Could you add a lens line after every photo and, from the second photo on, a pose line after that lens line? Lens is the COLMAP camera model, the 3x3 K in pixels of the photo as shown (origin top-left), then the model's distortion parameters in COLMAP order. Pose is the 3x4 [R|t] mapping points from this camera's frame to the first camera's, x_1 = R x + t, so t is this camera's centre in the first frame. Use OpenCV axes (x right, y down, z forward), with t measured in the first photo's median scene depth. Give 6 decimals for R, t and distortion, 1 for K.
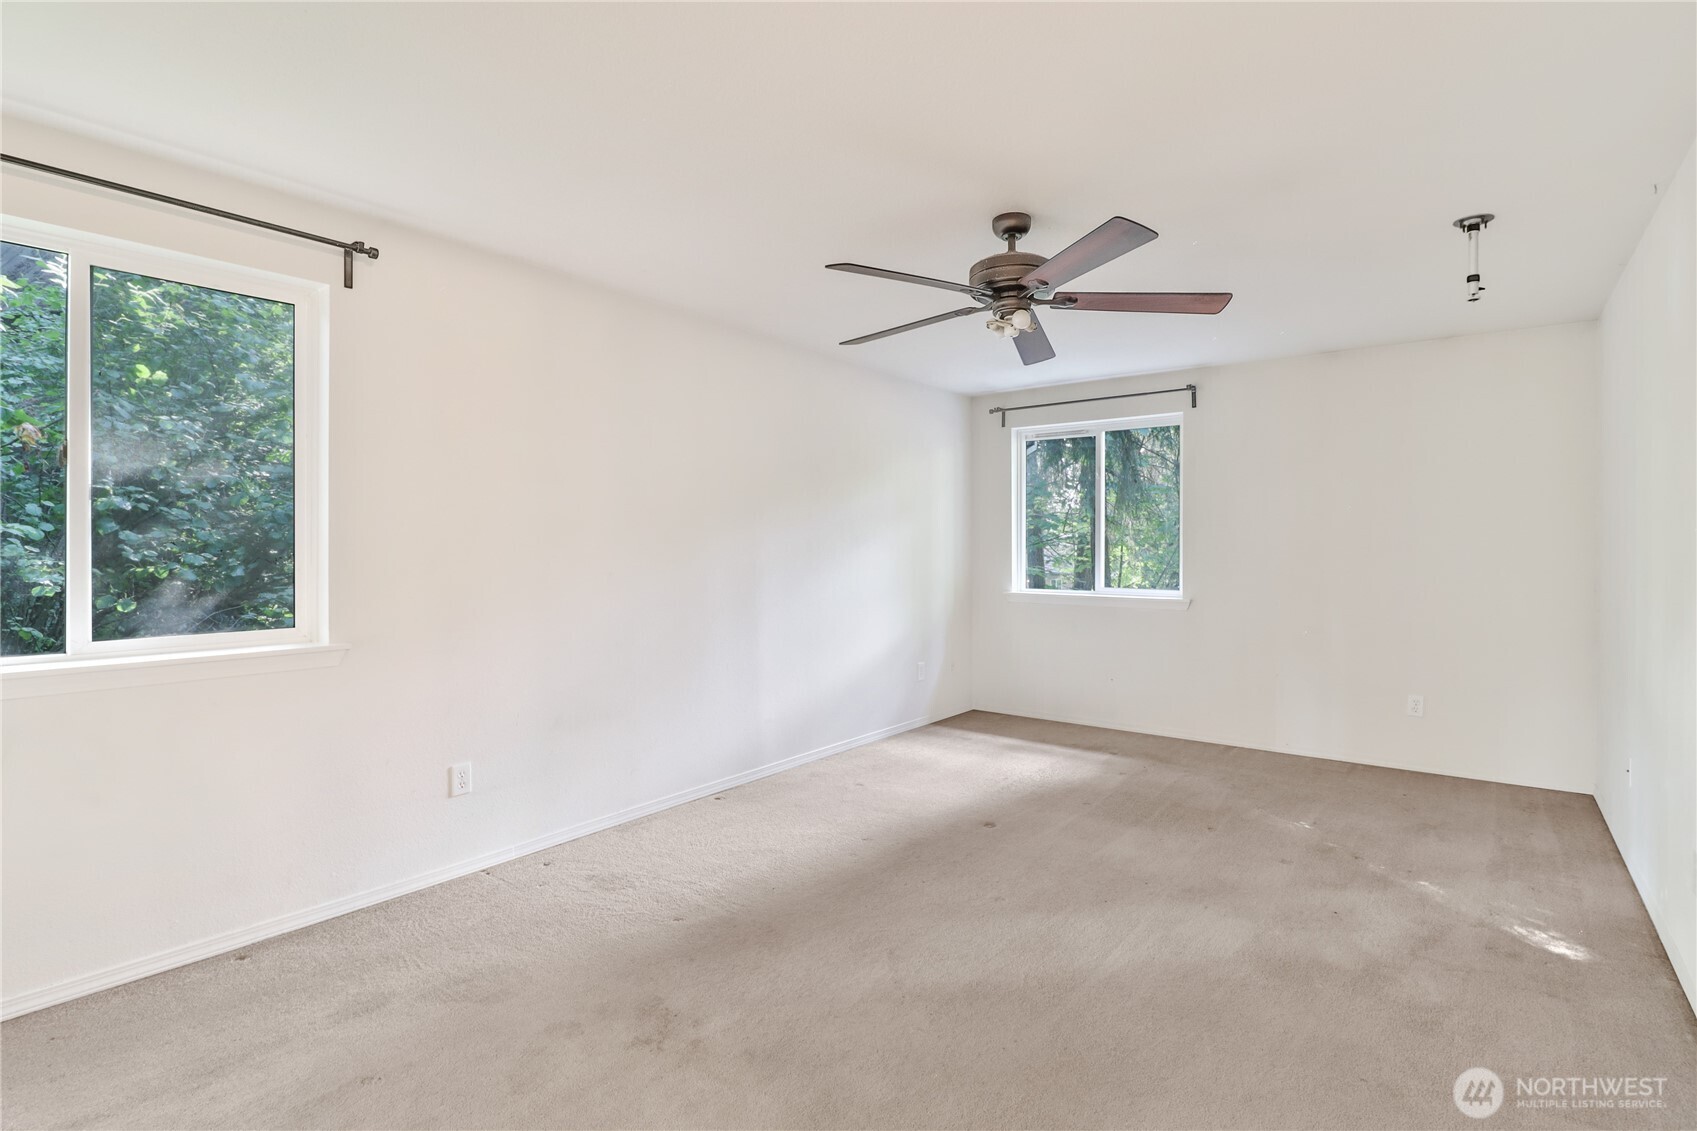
lens RADIAL K [[816.0, 0, 859.2], [0, 816.0, 537.0], [0, 0, 1]] dist [-0.002010, -0.000960]
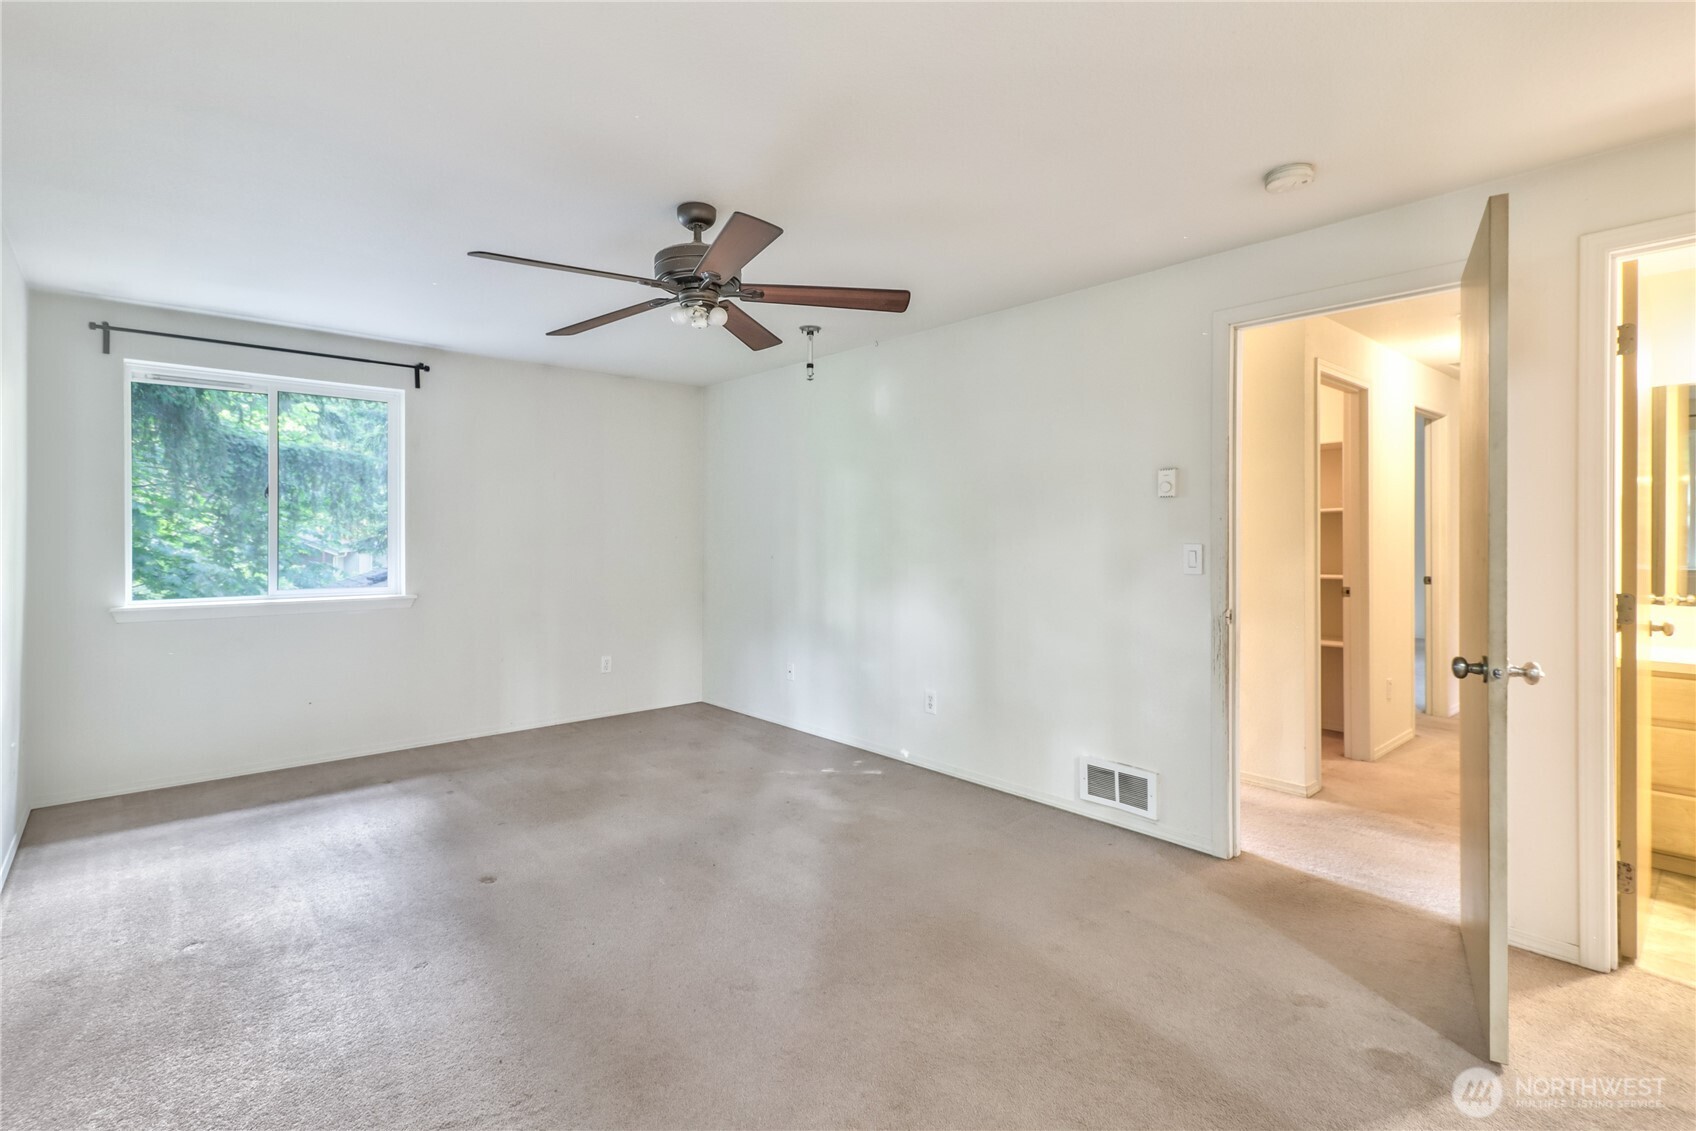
lens RADIAL K [[801.4, 0, 843.6], [0, 801.4, 532.3], [0, 0, 1]] dist [0.051353, 0.000058]
pose [[0.206752, 0.003184, 0.978388, -0.570899], [-0.010029, 0.999949, -0.001135, 0.000867], [-0.978342, -0.009577, 0.206773, 0.482467]]
